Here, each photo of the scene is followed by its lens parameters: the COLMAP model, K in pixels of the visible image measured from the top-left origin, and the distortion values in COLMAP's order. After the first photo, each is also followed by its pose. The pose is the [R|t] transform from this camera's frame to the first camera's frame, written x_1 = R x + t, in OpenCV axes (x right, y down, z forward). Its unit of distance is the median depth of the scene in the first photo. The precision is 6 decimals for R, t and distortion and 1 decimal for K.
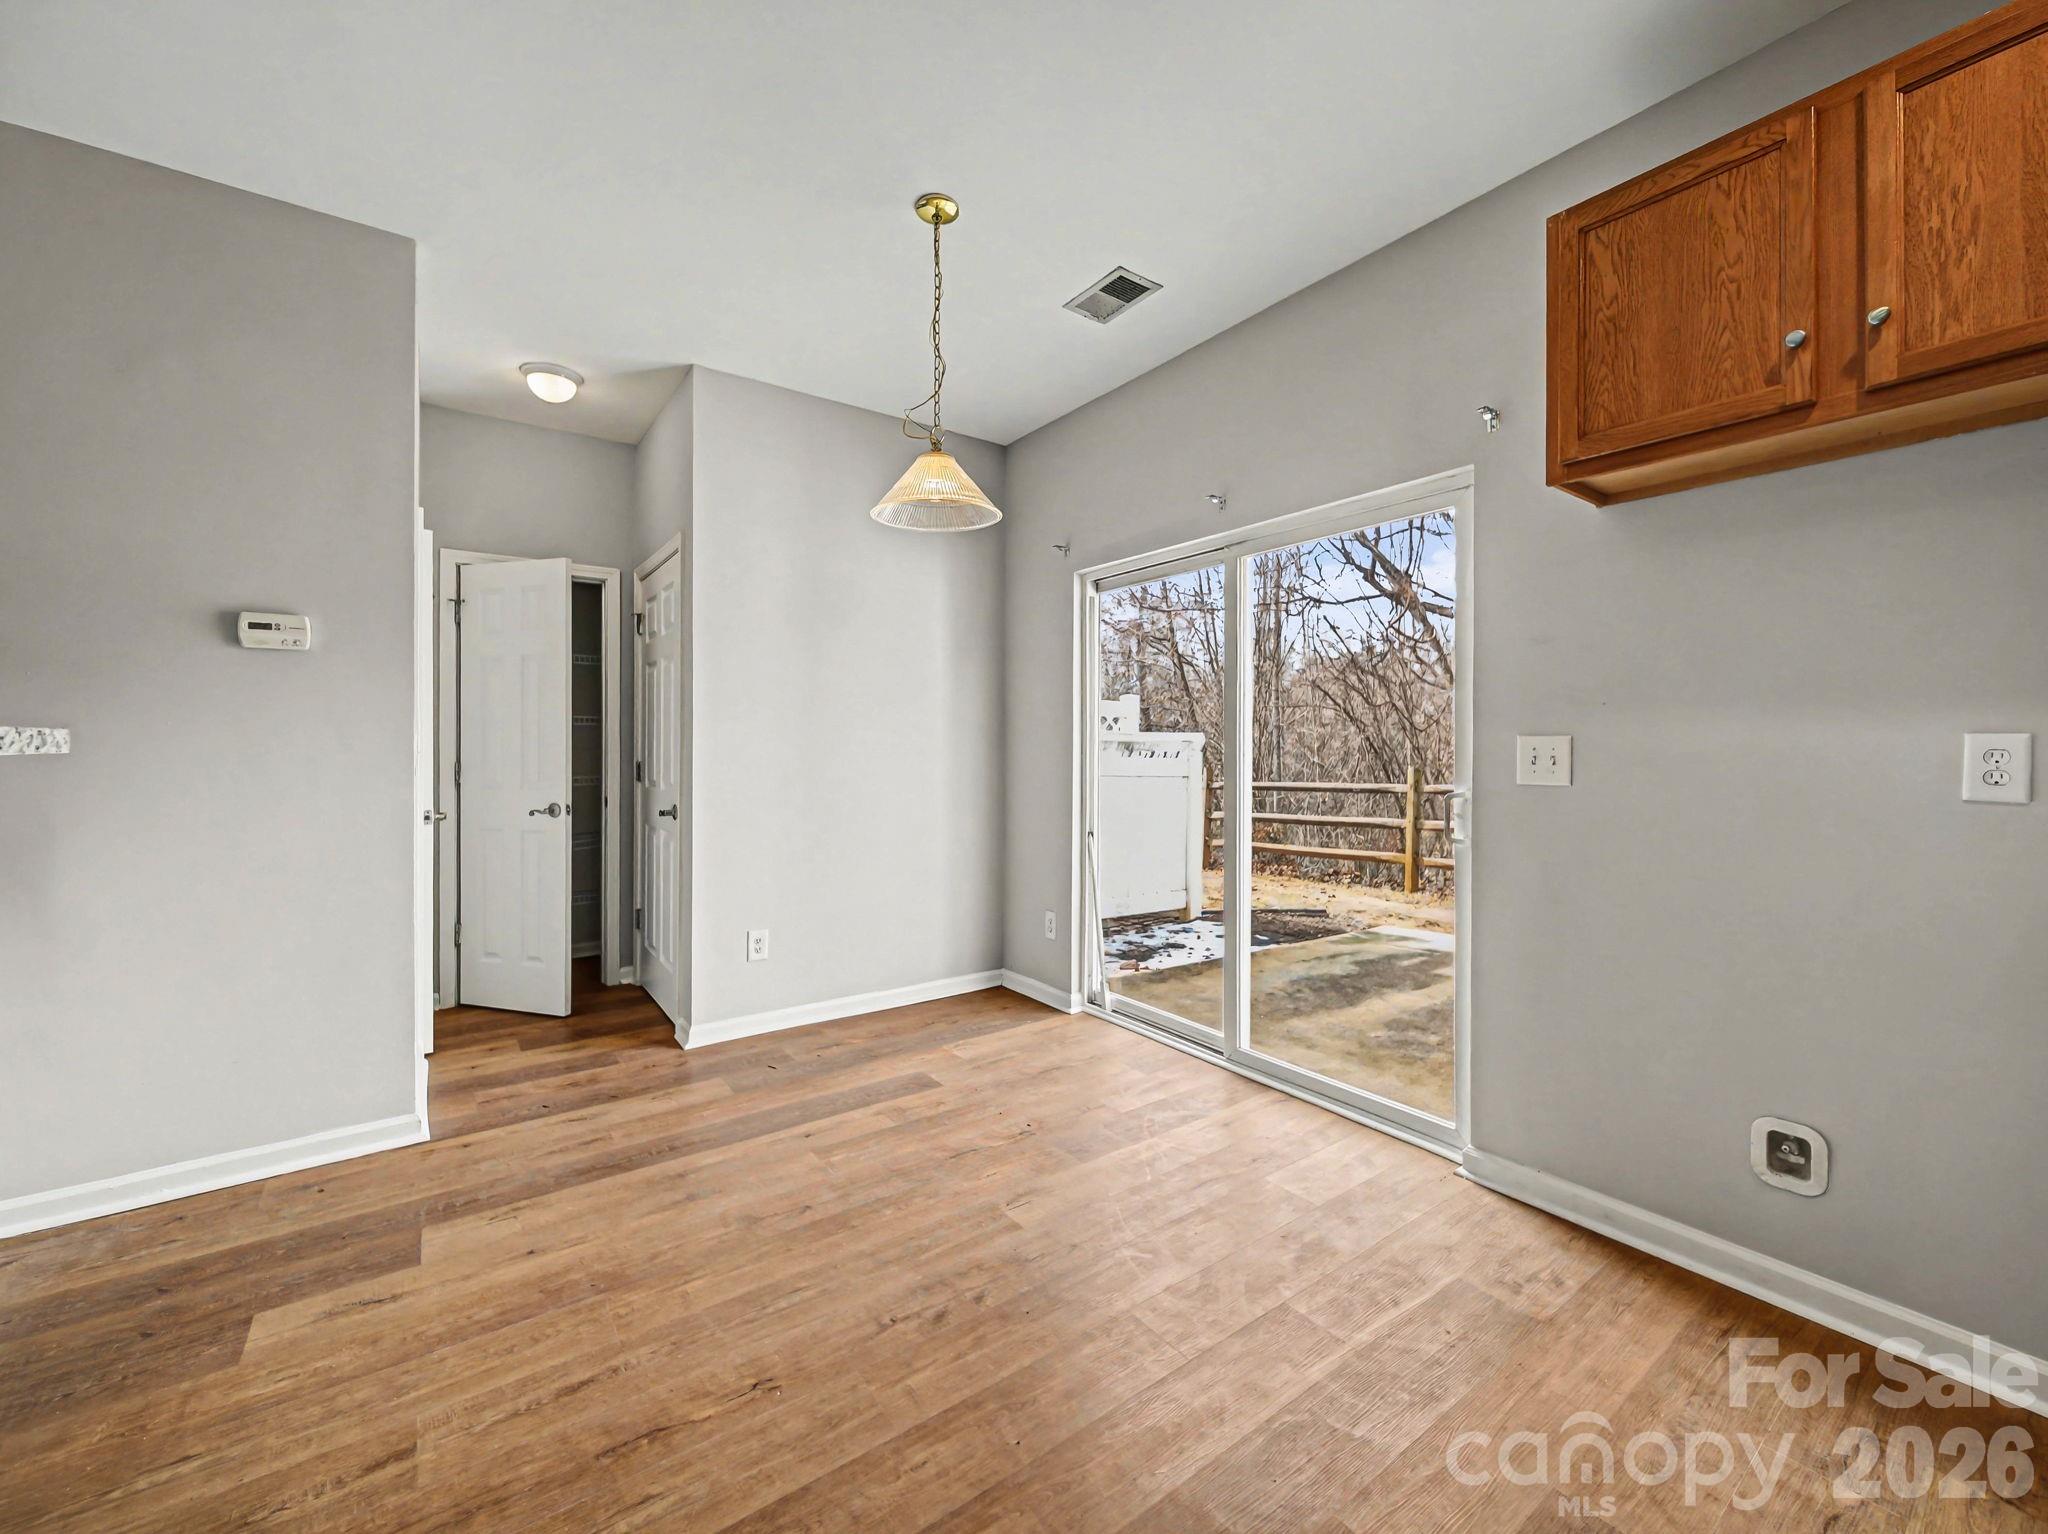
lens RADIAL K [[808.3, 0, 1044.3], [0, 808.3, 744.8], [0, 0, 1]] dist [-0.000137, -0.000272]
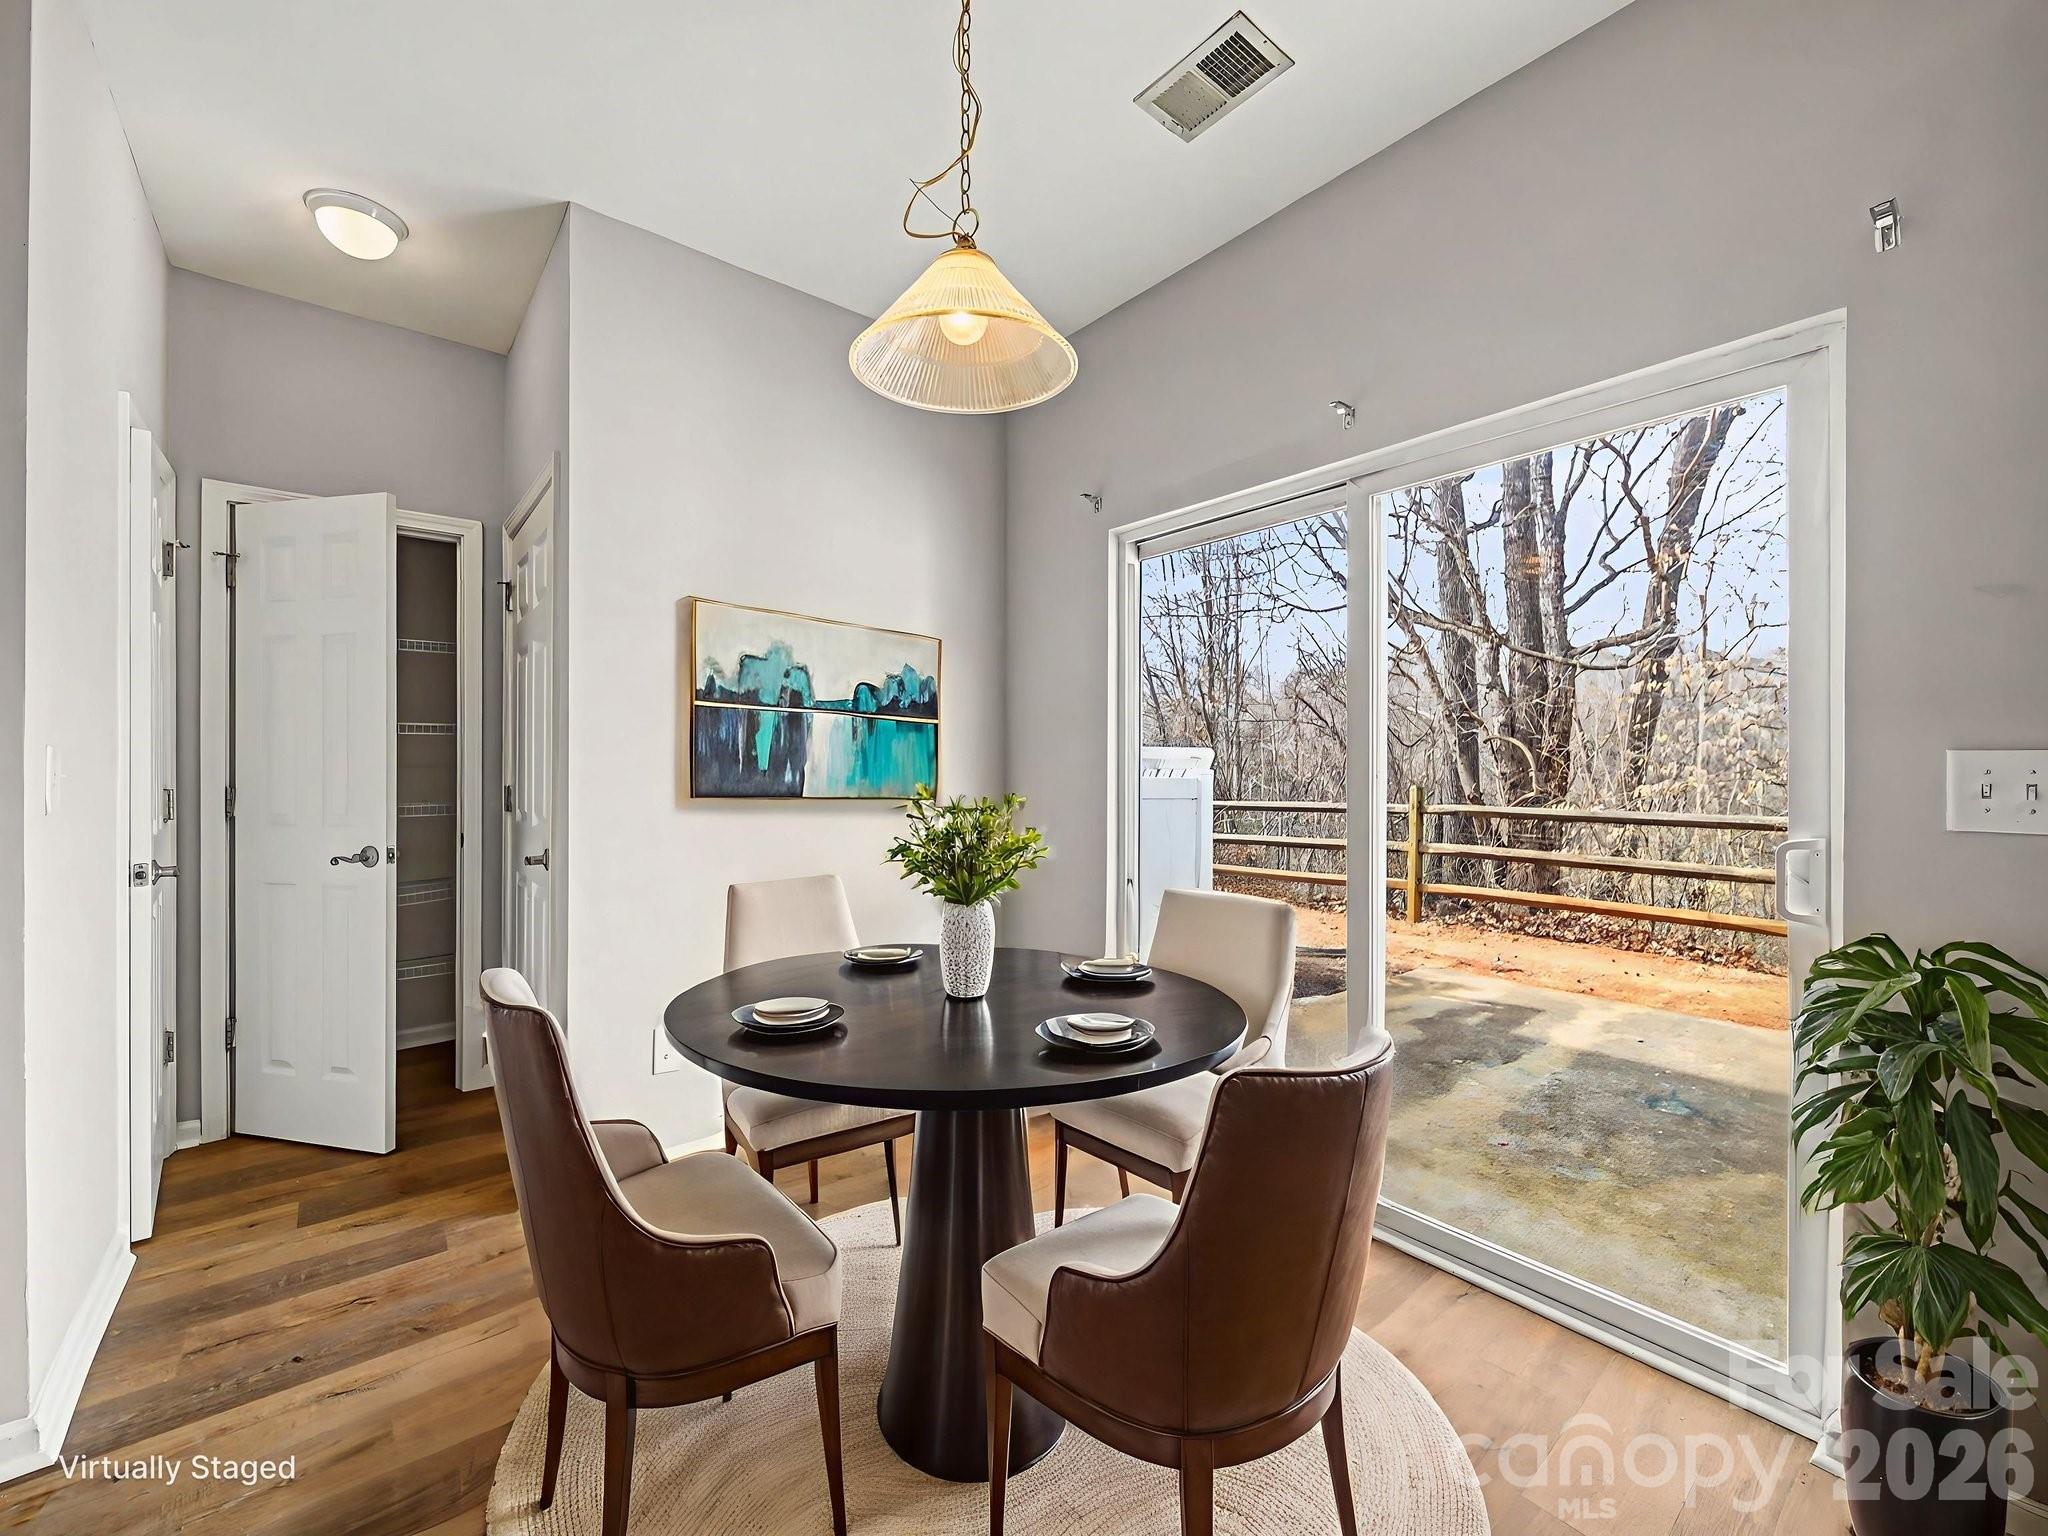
lens RADIAL K [[821.0, 0, 1045.5], [0, 821.0, 761.7], [0, 0, 1]] dist [-0.000826, -0.000399]
pose [[0.998130, 0.000719, 0.061120, -0.071547], [-0.000768, 0.999999, 0.000773, -0.001359], [-0.061120, -0.000818, 0.998130, 0.264406]]
